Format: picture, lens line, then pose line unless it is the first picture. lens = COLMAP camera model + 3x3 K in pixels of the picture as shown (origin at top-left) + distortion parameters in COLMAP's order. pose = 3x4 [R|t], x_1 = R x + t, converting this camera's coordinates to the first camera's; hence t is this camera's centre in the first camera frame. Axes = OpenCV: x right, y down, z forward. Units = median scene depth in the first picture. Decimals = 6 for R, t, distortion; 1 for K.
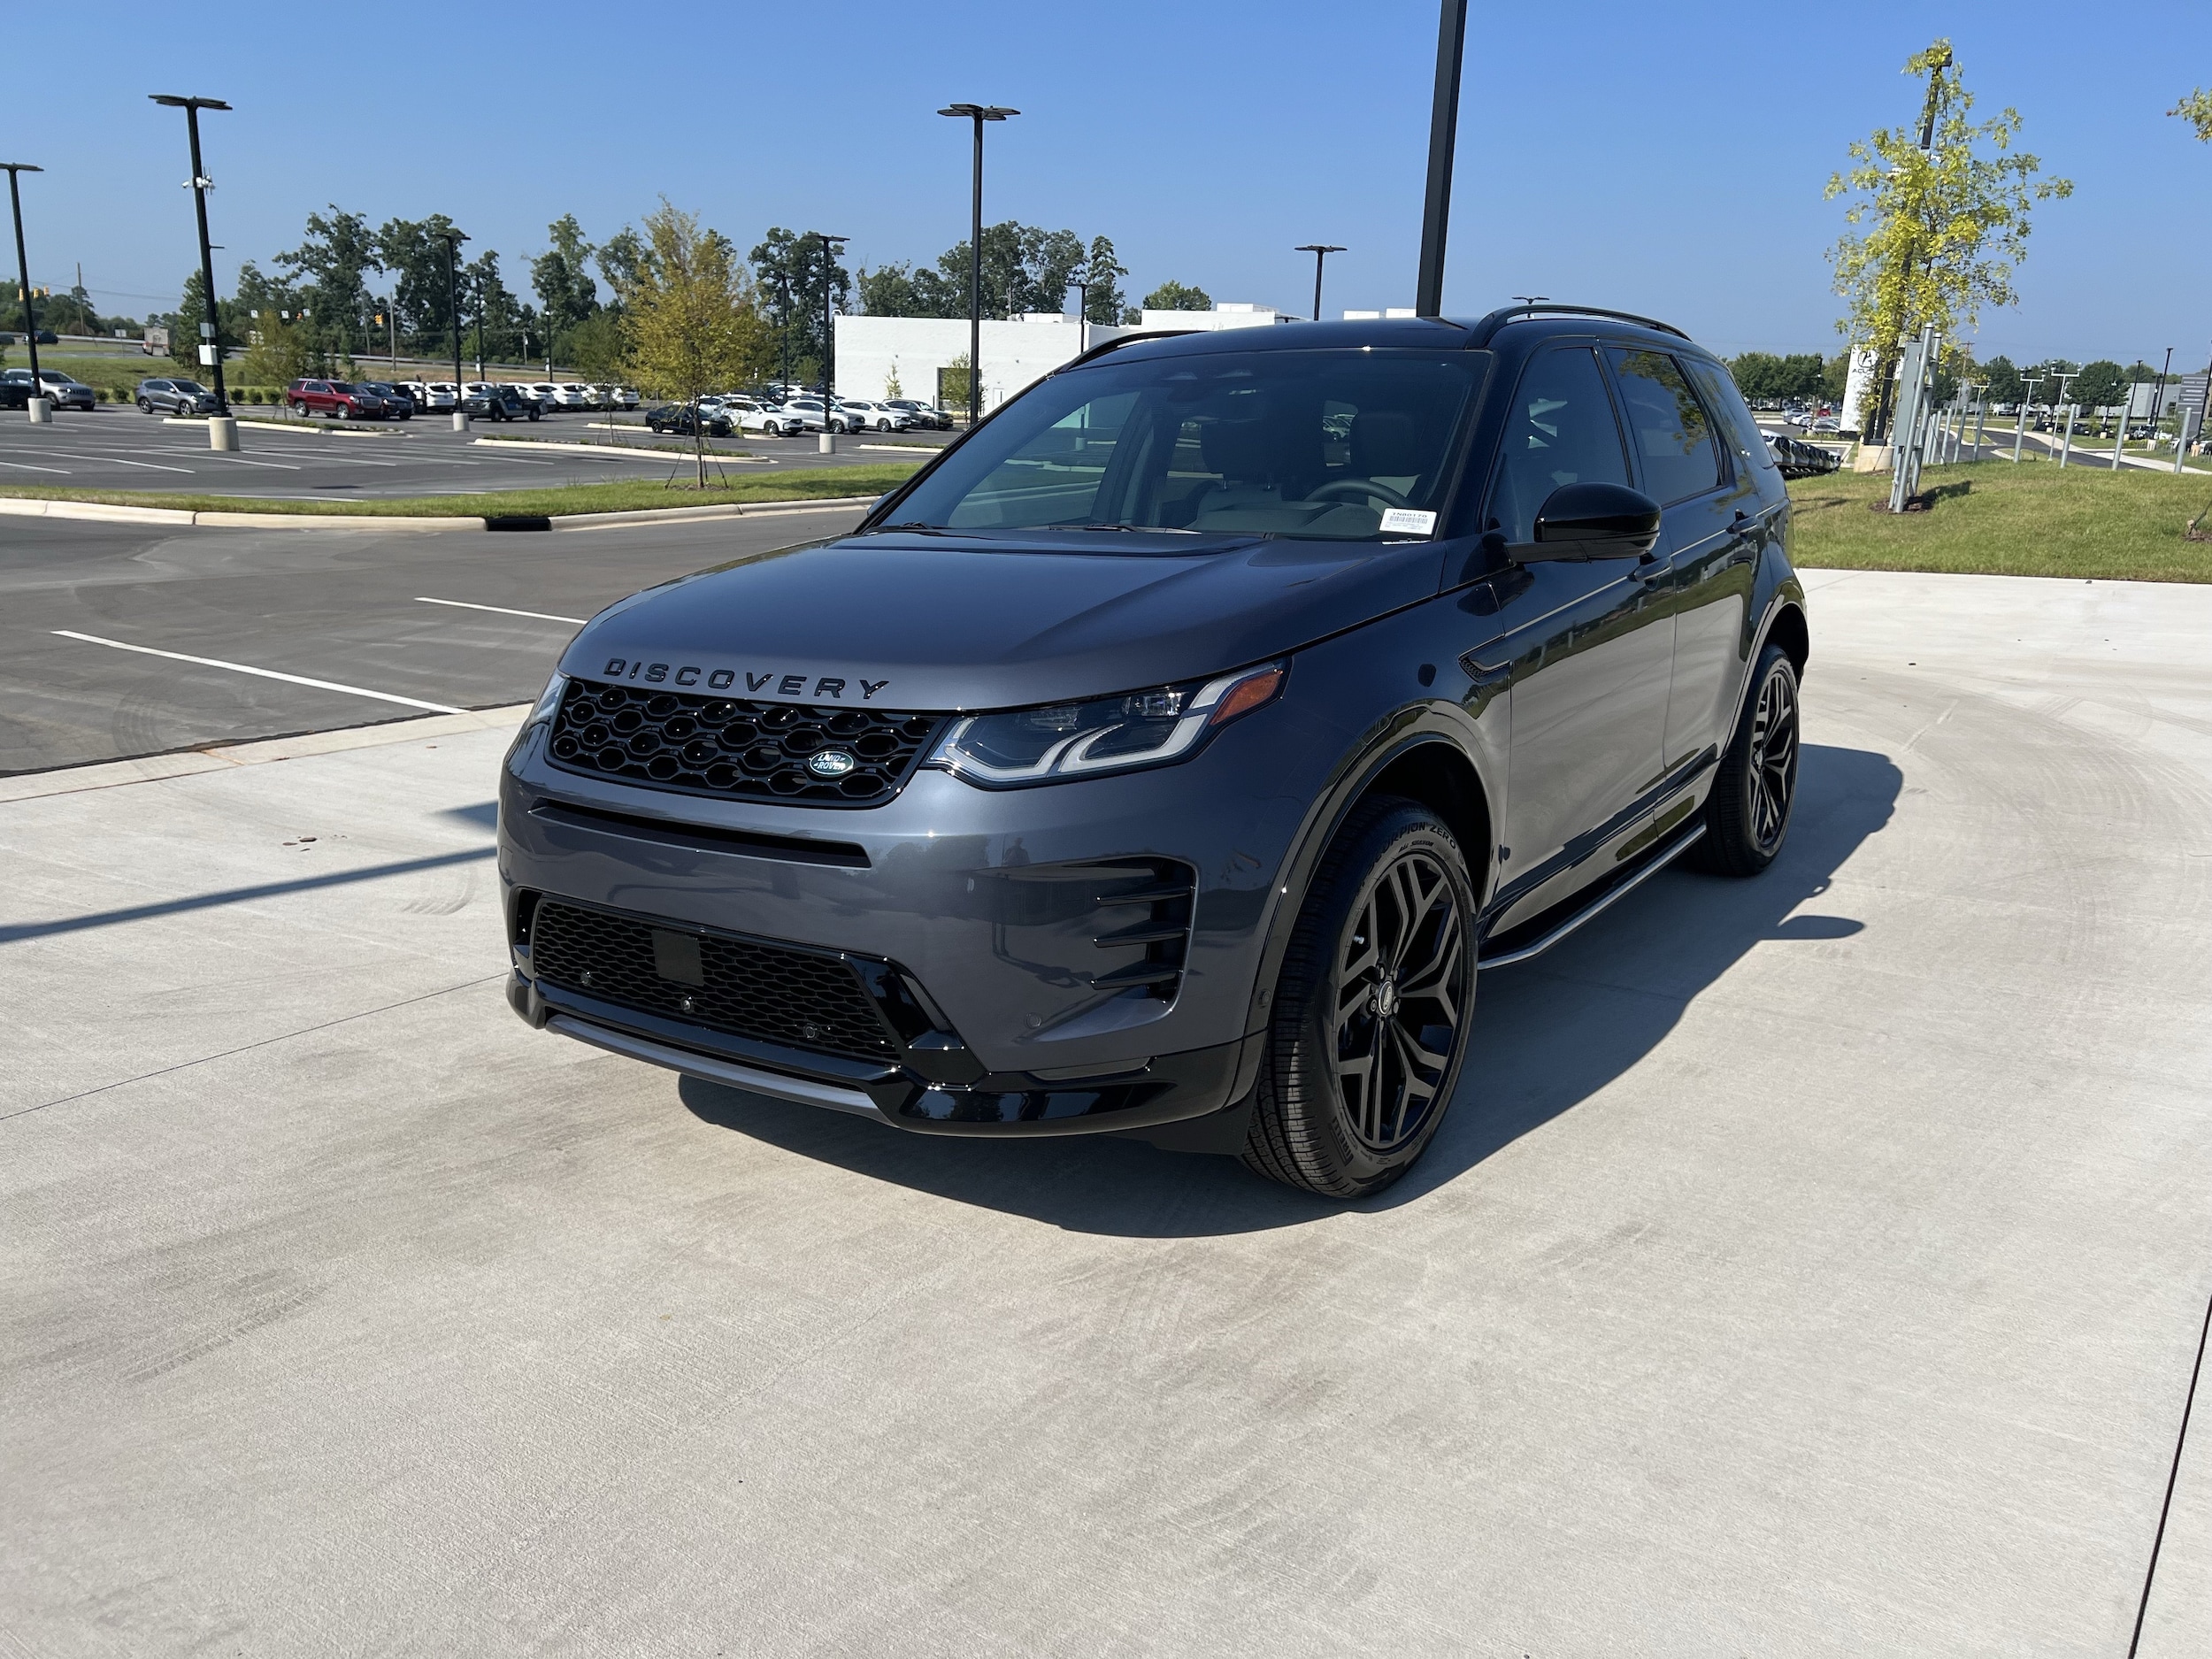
lens RADIAL K [[1689.7, 0, 1114.0], [0, 1689.7, 853.1], [0, 0, 1]] dist [0.043325, -0.046156]
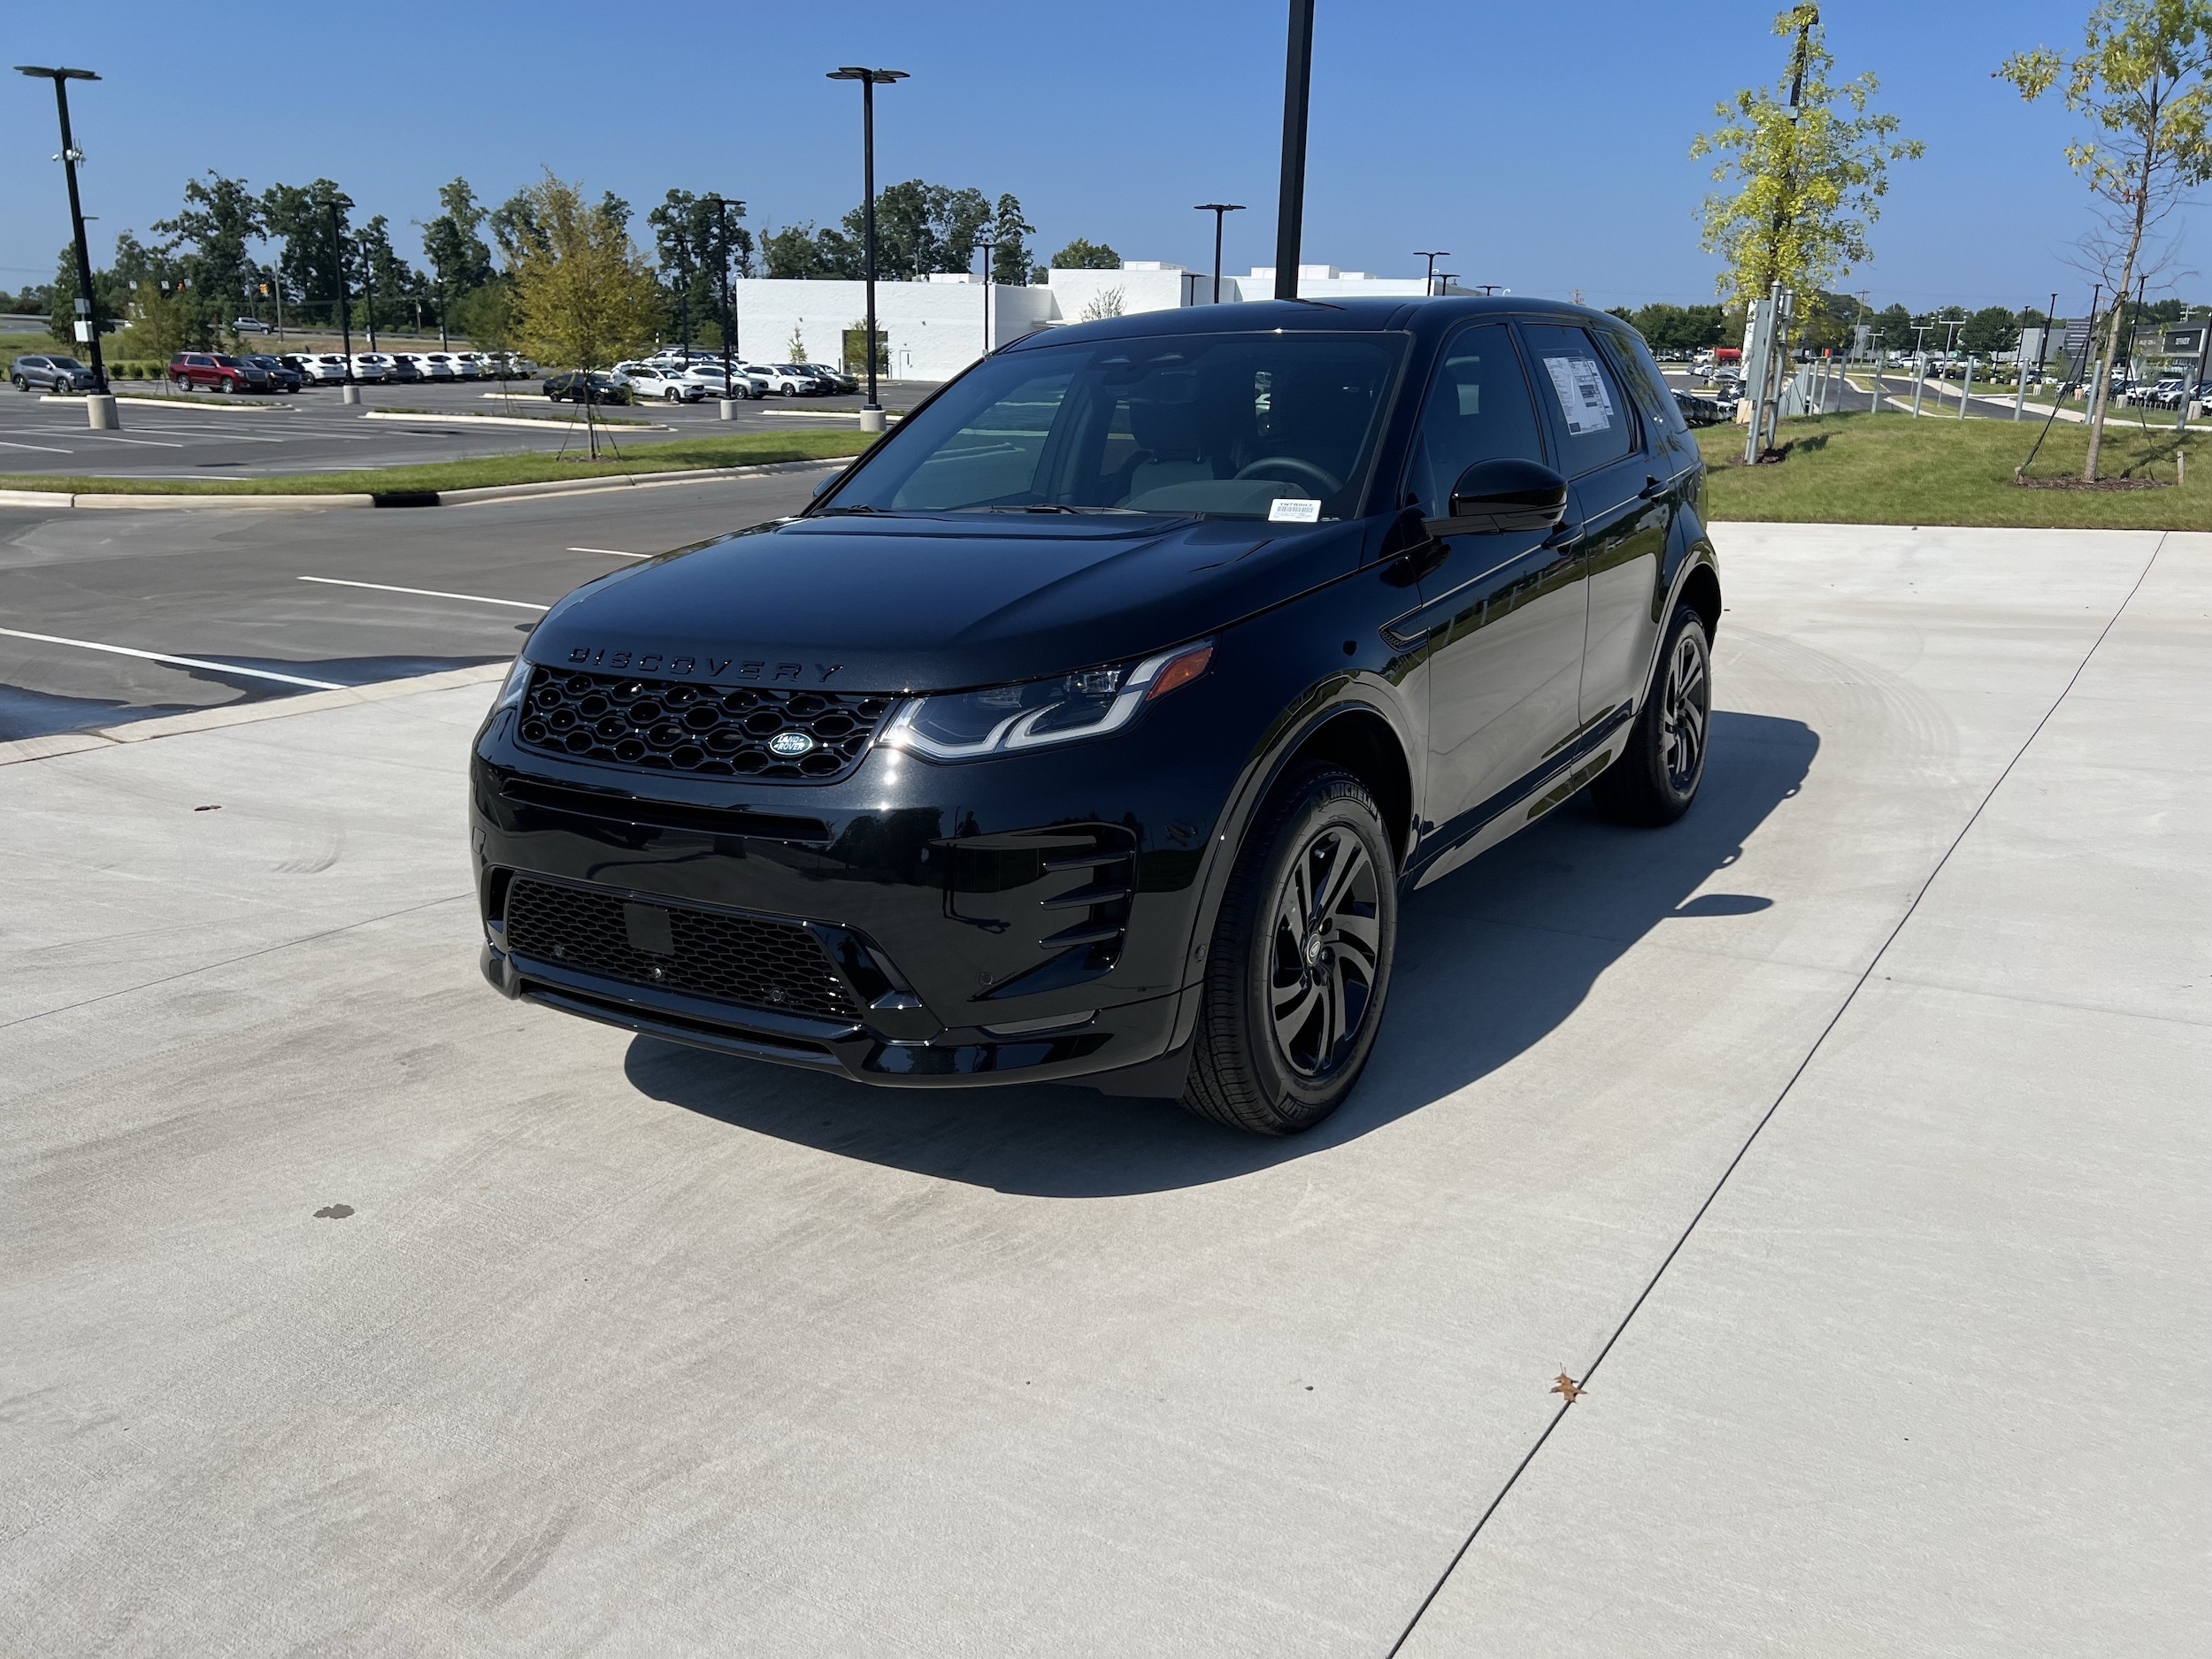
lens RADIAL K [[1689.7, 0, 1140.8], [0, 1689.7, 842.8], [0, 0, 1]] dist [0.043325, -0.046156]
pose [[0.998008, -0.029996, 0.055505, 0.013328], [0.029012, 0.999409, 0.018460, 0.002155], [-0.056026, -0.016813, 0.998288, -0.020726]]
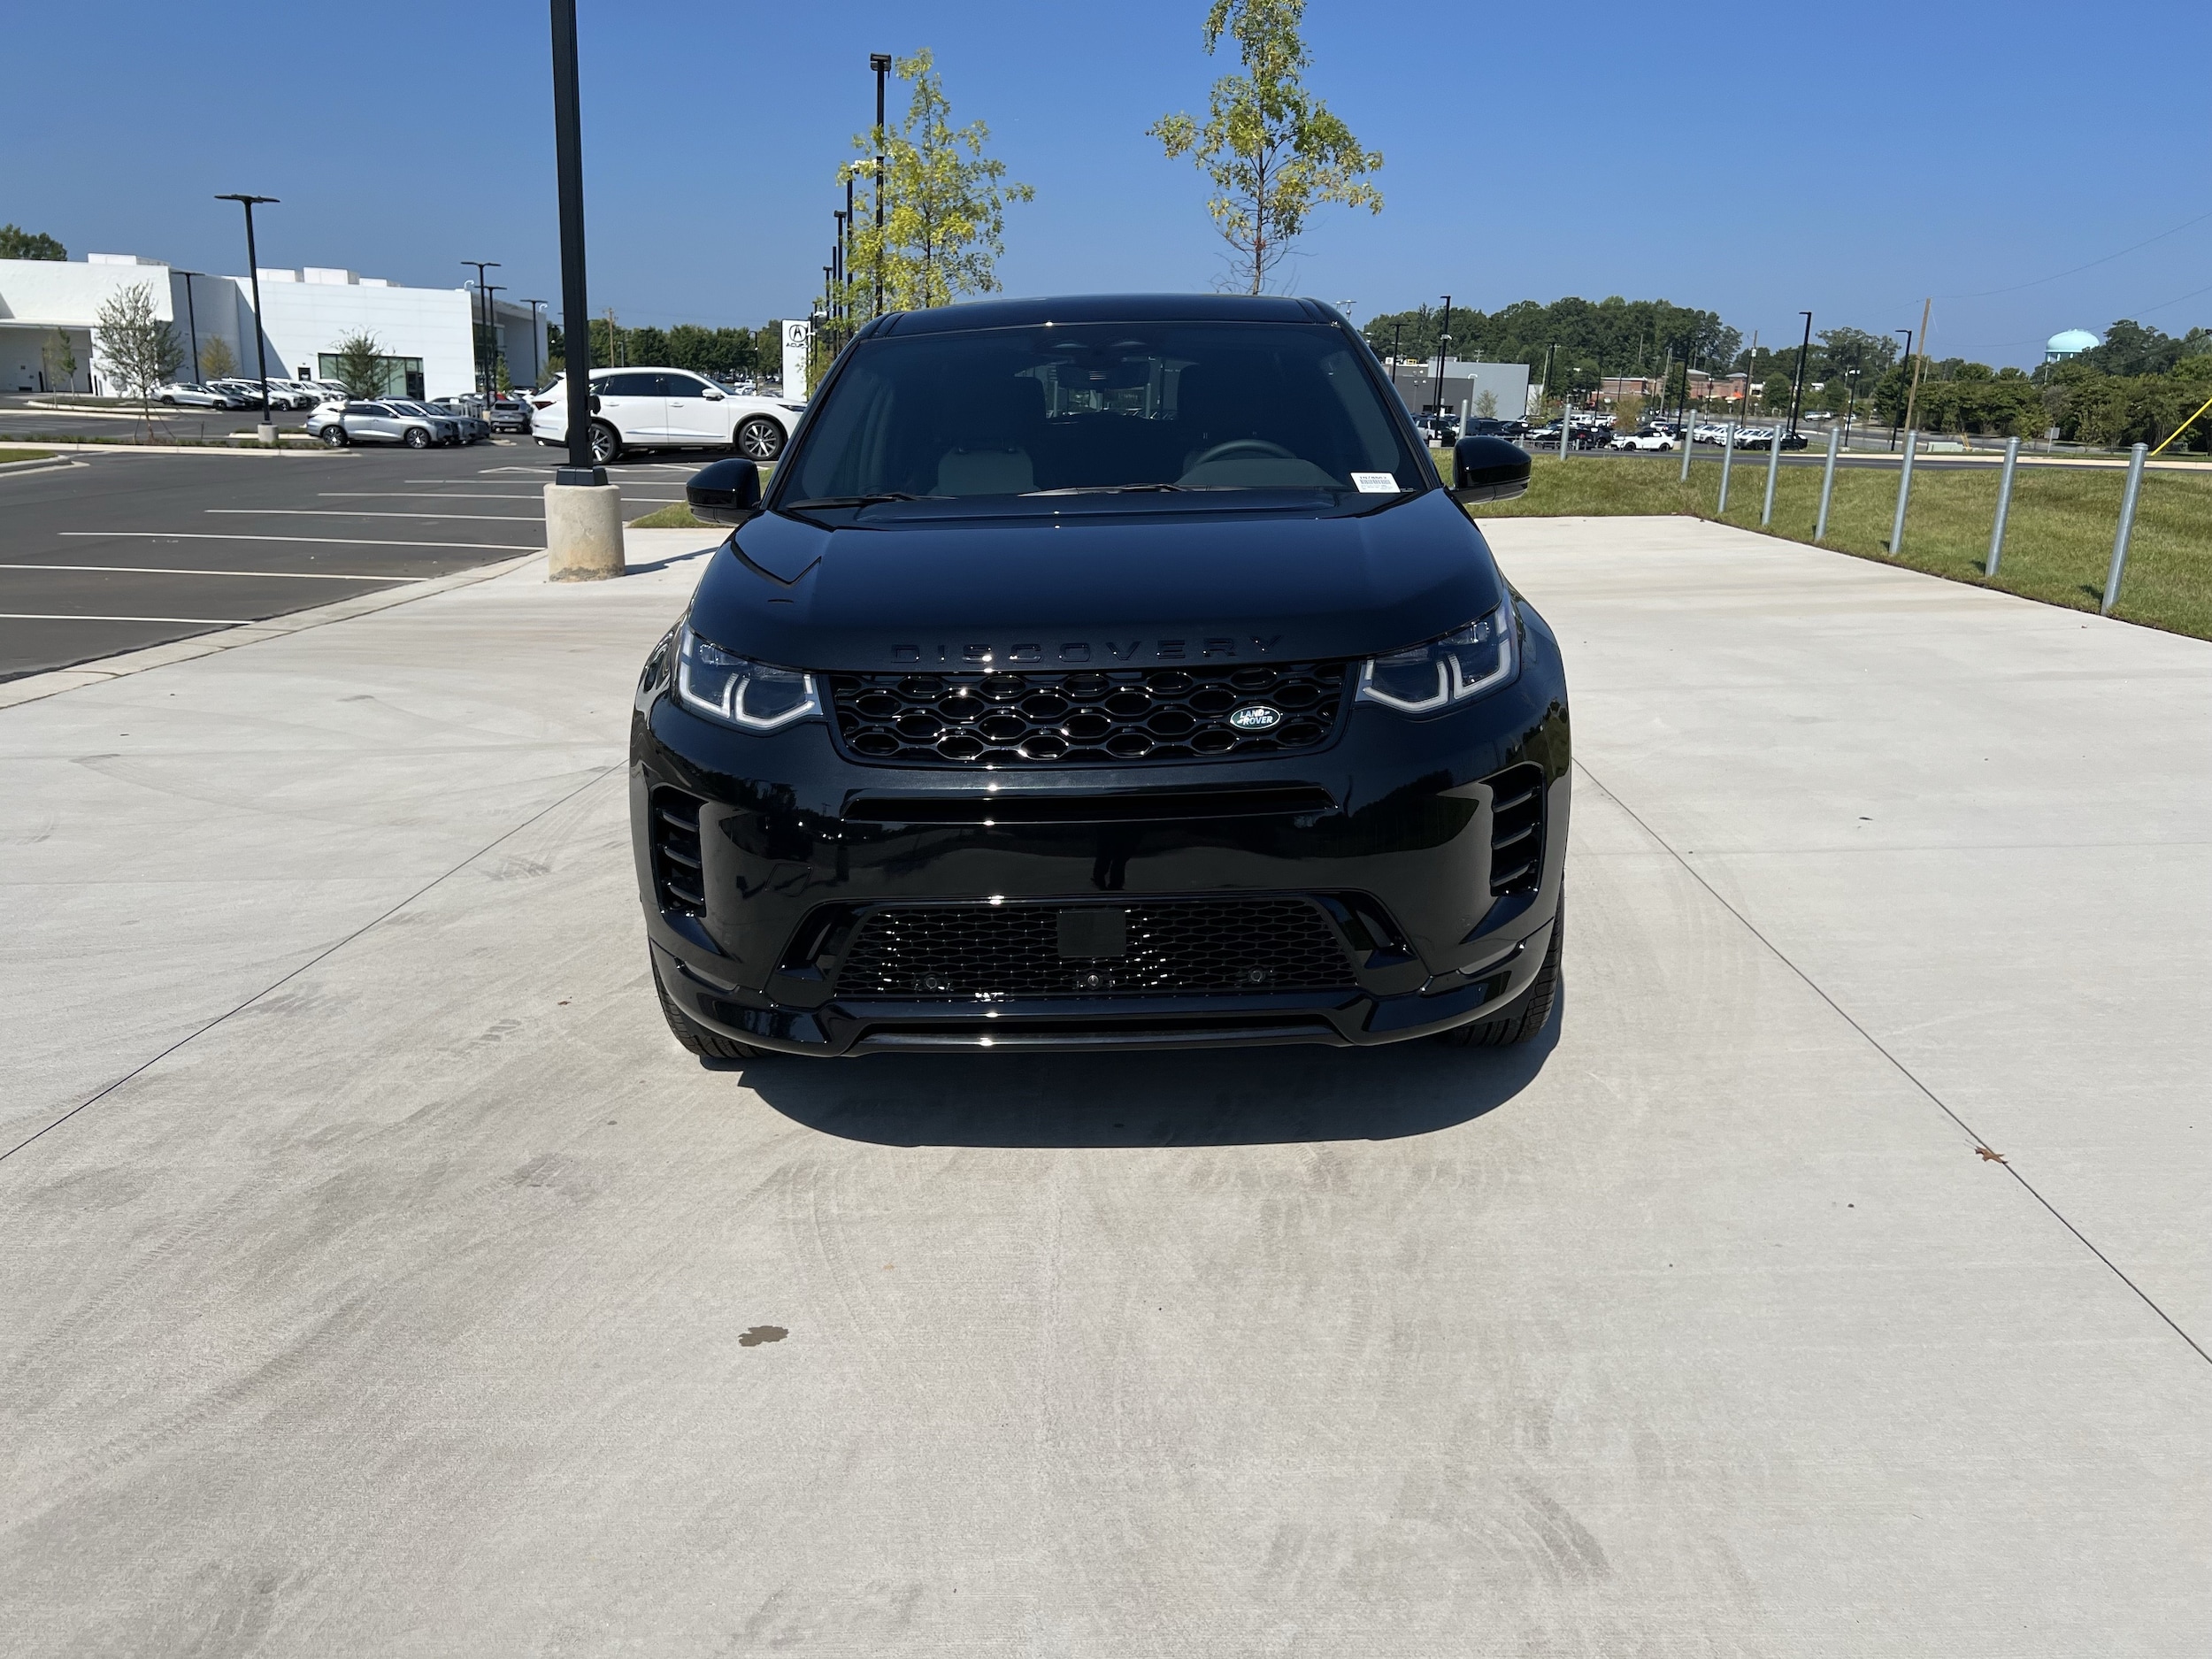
lens RADIAL K [[1689.7, 0, 1093.9], [0, 1689.7, 814.8], [0, 0, 1]] dist [0.043325, -0.046156]
pose [[0.815340, -0.143680, 0.560872, -0.170112], [0.146495, 0.988393, 0.040239, -0.008008], [-0.560143, 0.049356, 0.826924, 0.038286]]
